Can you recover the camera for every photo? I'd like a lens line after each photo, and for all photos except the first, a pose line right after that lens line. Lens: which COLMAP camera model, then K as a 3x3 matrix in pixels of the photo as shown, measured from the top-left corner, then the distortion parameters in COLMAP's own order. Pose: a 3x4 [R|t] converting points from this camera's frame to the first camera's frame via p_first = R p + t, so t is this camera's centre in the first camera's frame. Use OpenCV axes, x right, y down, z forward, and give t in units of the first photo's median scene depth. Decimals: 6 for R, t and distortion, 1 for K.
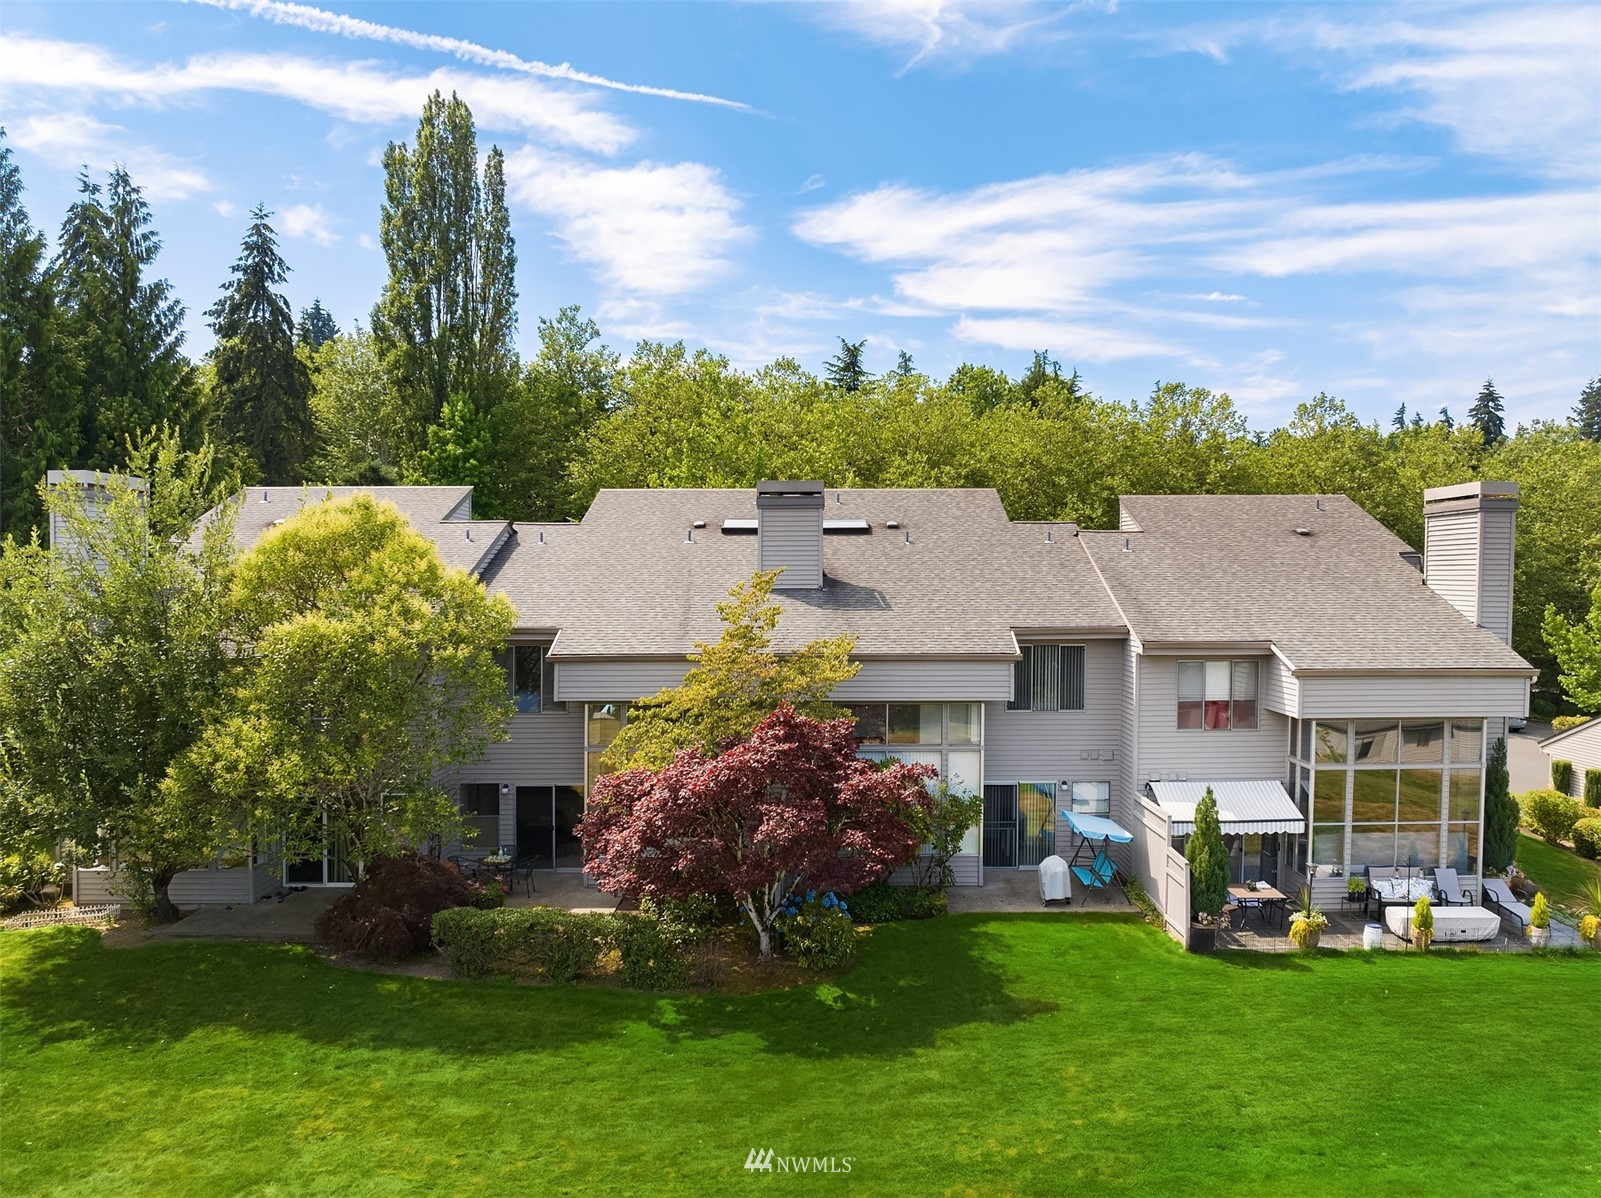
lens RADIAL K [[1120.9, 0, 795.1], [0, 1120.9, 585.5], [0, 0, 1]] dist [-0.029166, 0.005915]
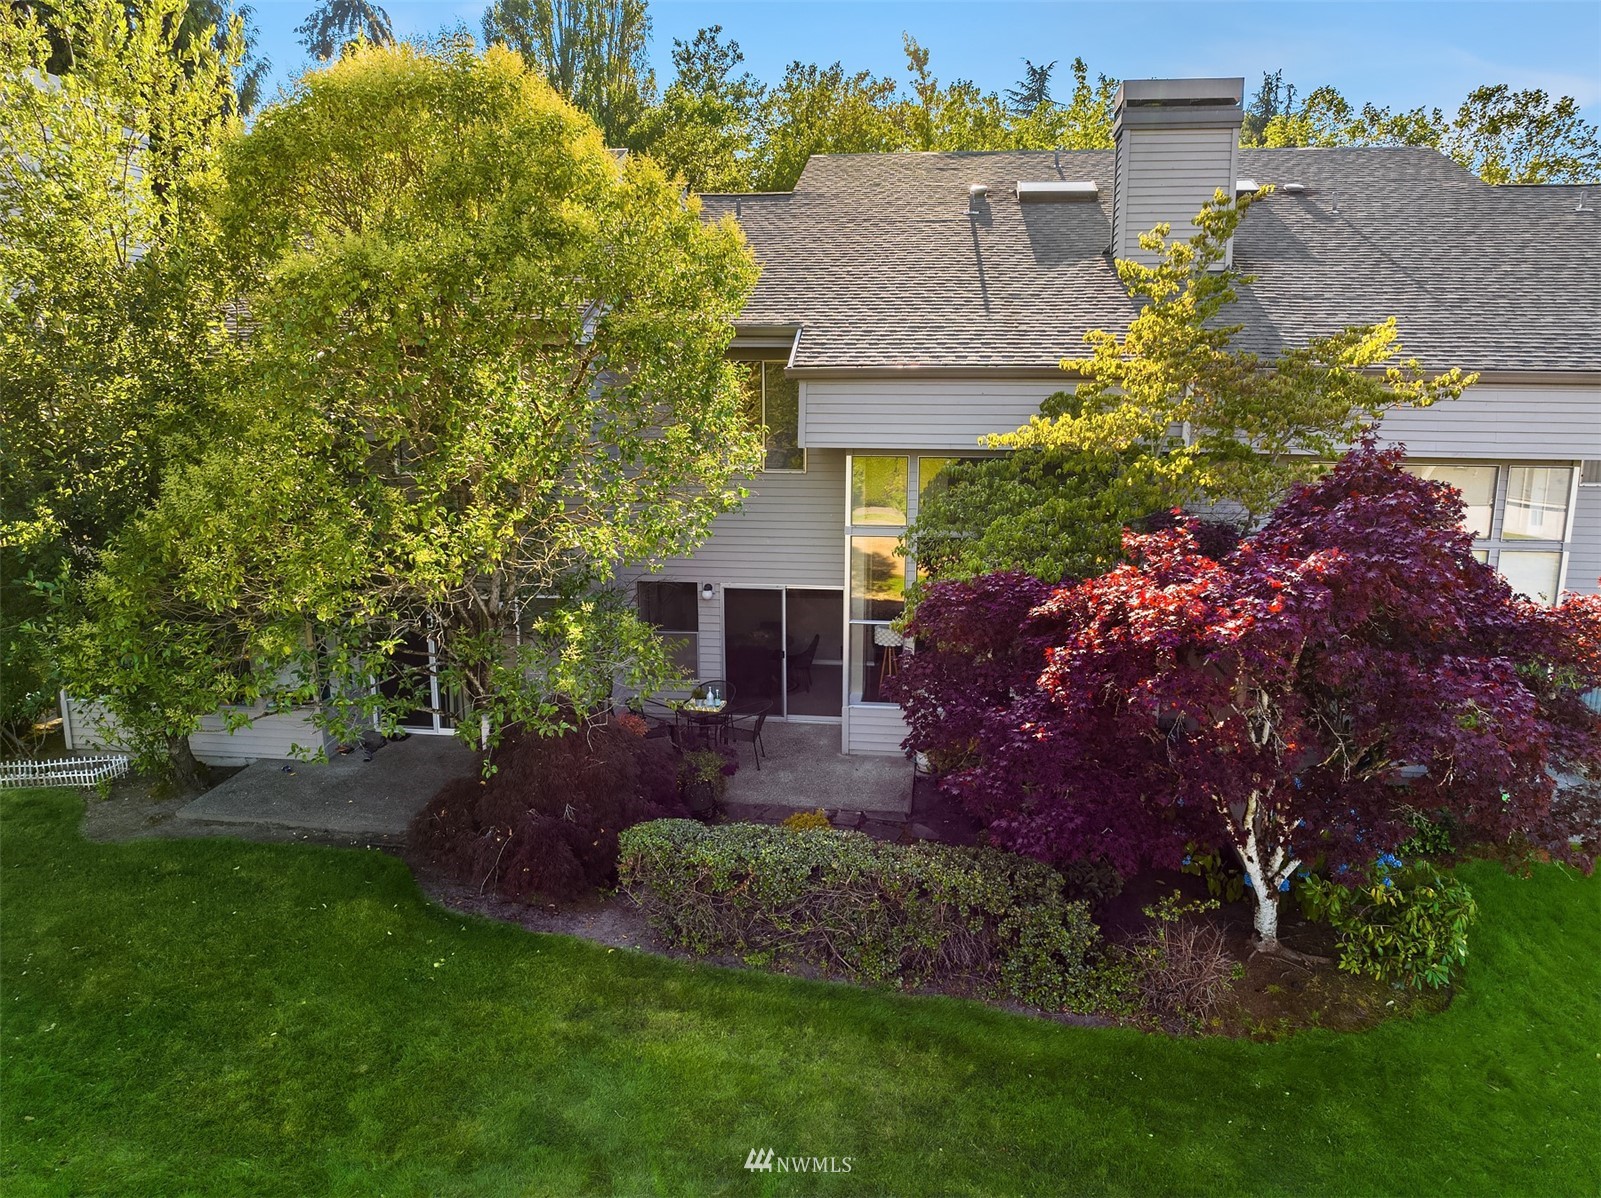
lens RADIAL K [[1120.9, 0, 806.1], [0, 1120.9, 600.9], [0, 0, 1]] dist [-0.029166, 0.005915]
pose [[0.995063, 0.028125, -0.095180, -0.147713], [-0.008806, 0.980245, 0.197589, 0.063580], [0.098857, -0.195775, 0.975653, 0.399833]]
